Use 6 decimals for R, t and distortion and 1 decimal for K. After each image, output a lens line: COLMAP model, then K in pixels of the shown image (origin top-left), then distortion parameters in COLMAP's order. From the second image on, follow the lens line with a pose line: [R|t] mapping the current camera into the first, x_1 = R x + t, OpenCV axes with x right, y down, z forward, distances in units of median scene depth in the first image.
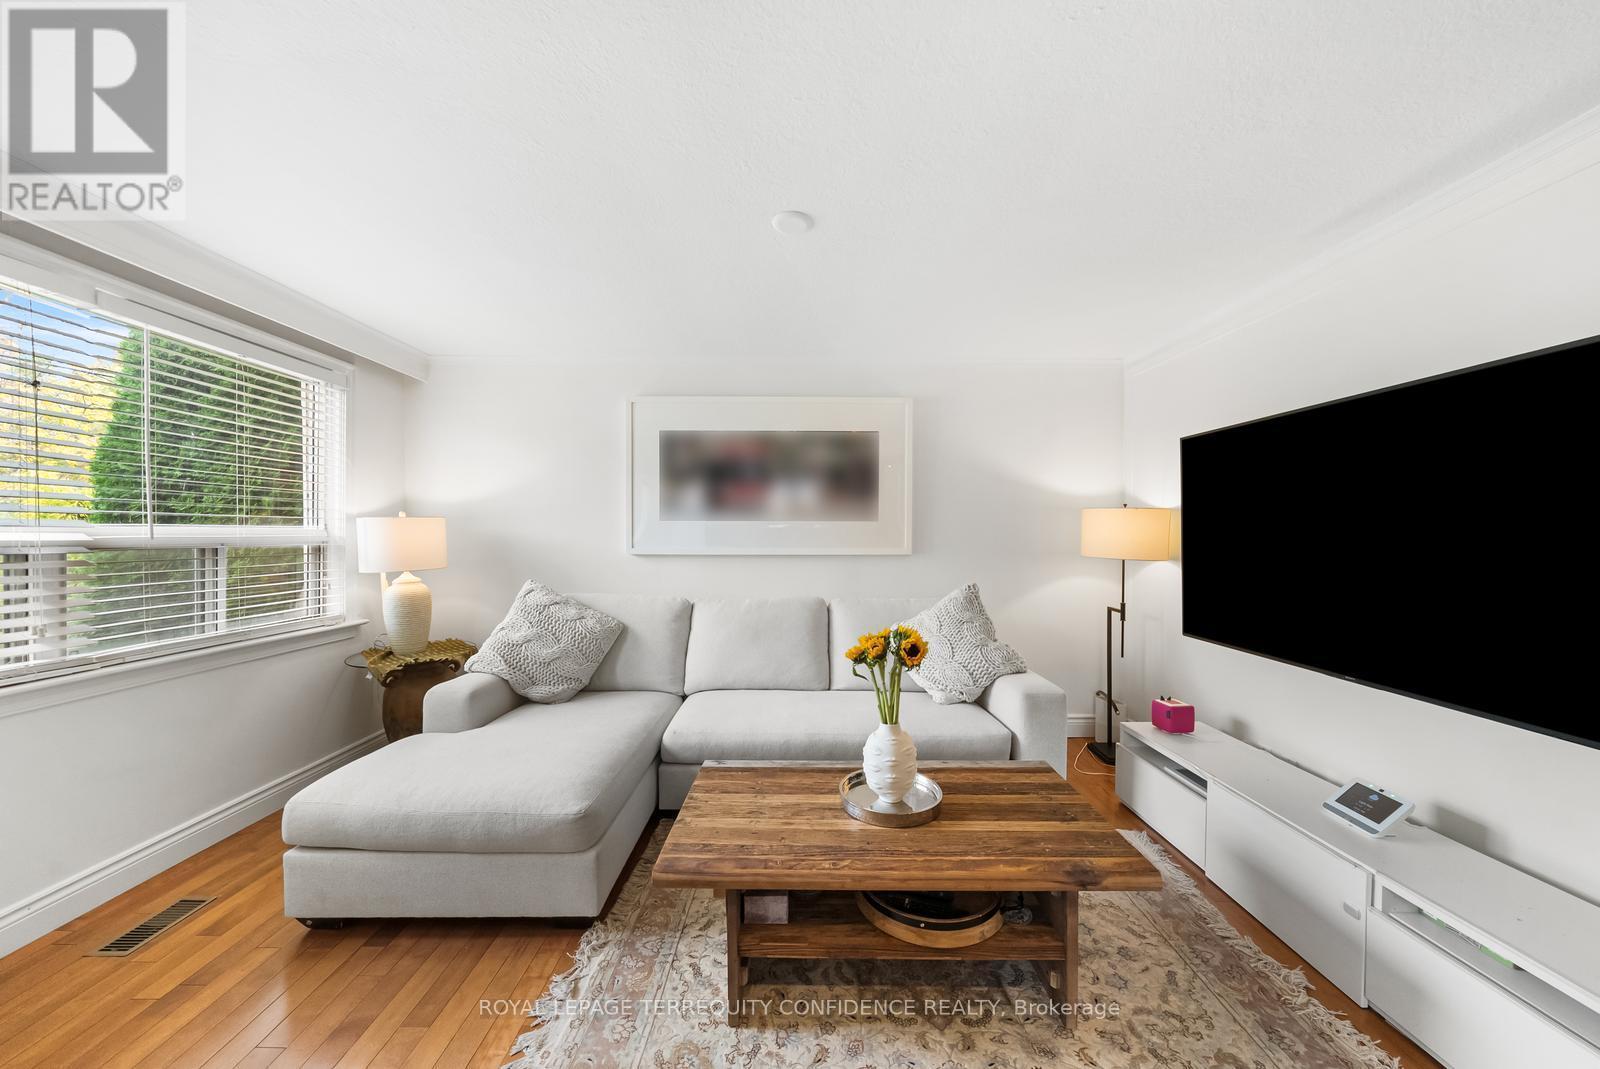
lens RADIAL K [[538.5, 0, 792.6], [0, 538.5, 512.3], [0, 0, 1]] dist [-0.000066, -0.000005]
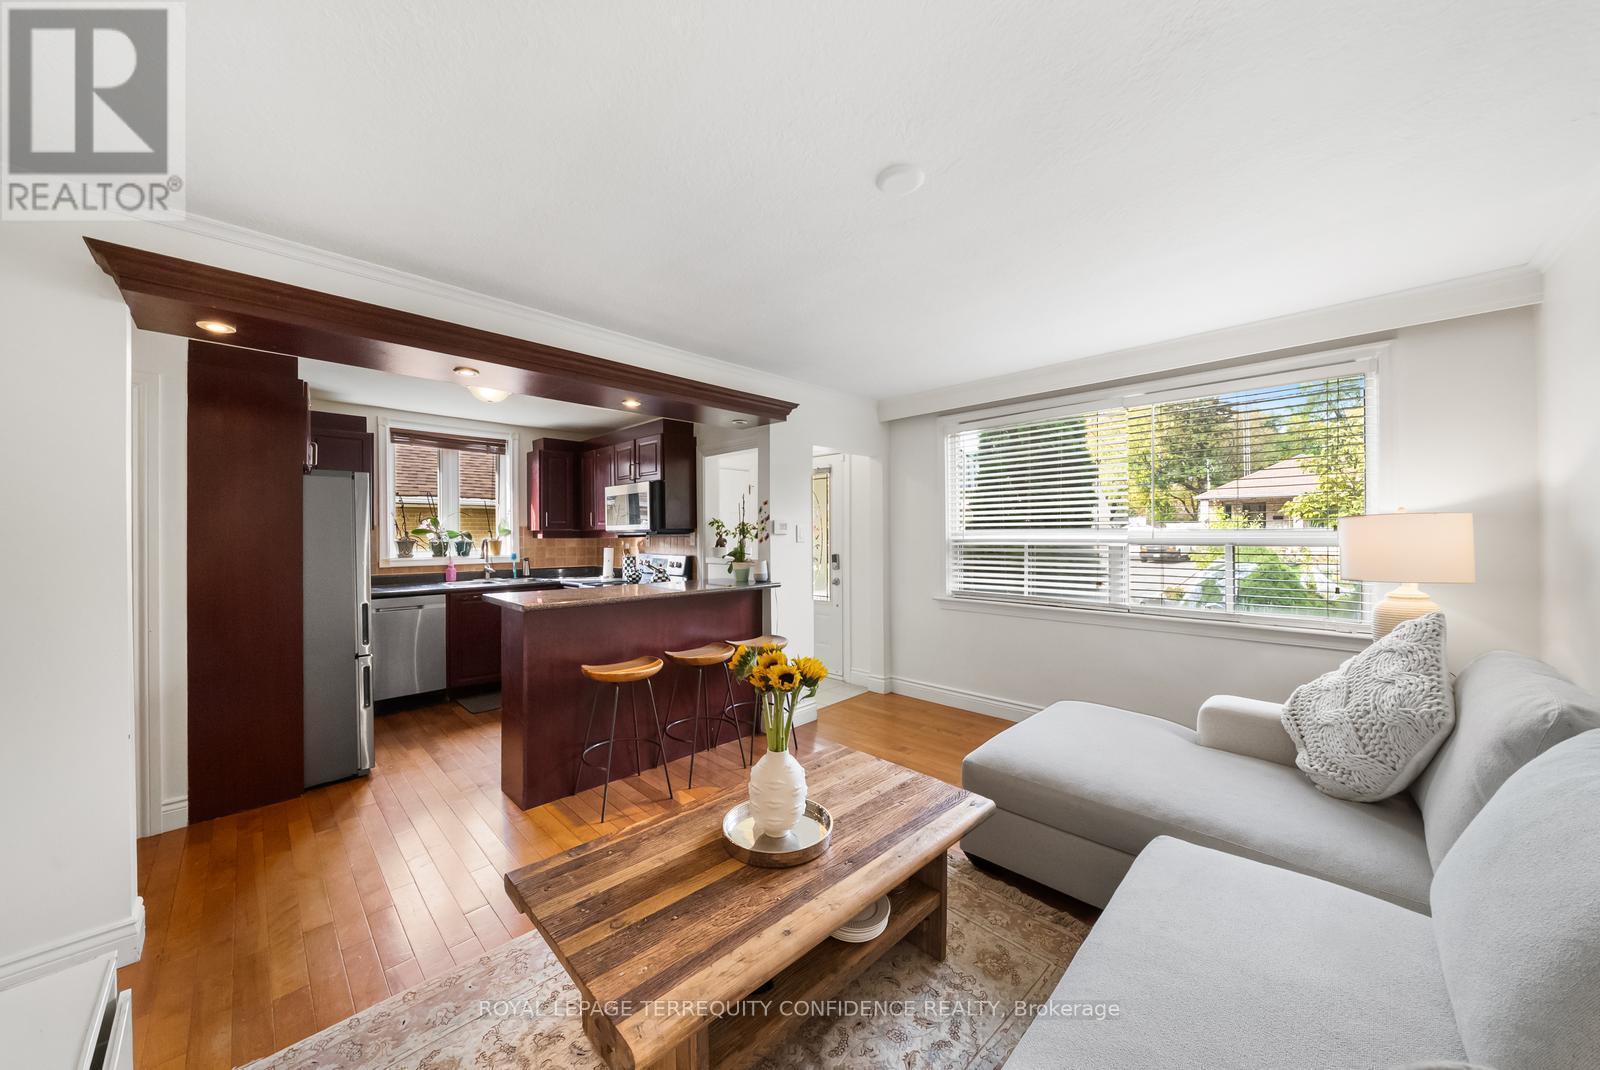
lens RADIAL K [[562.6, 0, 802.5], [0, 562.6, 538.3], [0, 0, 1]] dist [-0.001736, -0.000024]
pose [[-0.694304, 0.008848, -0.719627, 0.696652], [0.029898, 0.999416, -0.016558, 0.048603], [0.719060, -0.033011, -0.694163, 1.433891]]
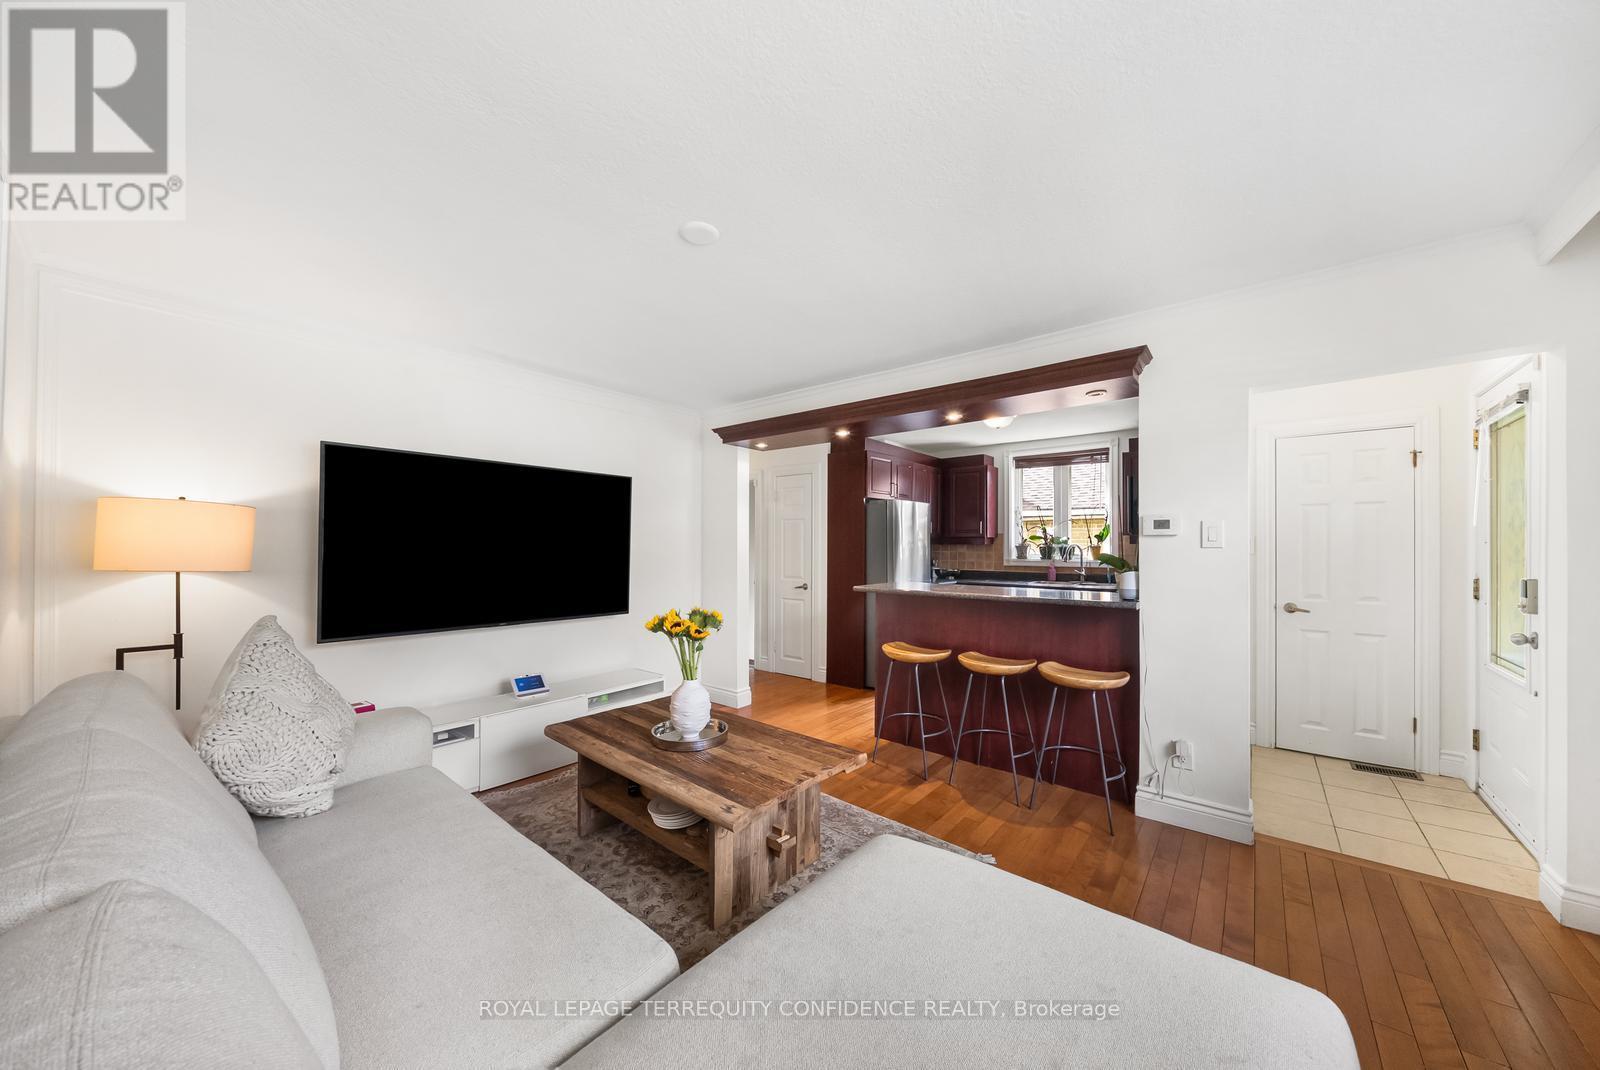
lens RADIAL K [[562.6, 0, 802.5], [0, 562.6, 538.3], [0, 0, 1]] dist [-0.001736, -0.000024]
pose [[-0.767688, 0.008078, 0.640773, -0.783557], [-0.023363, 0.998903, -0.040583, 0.078877], [-0.640398, -0.046126, -0.766657, 1.613289]]
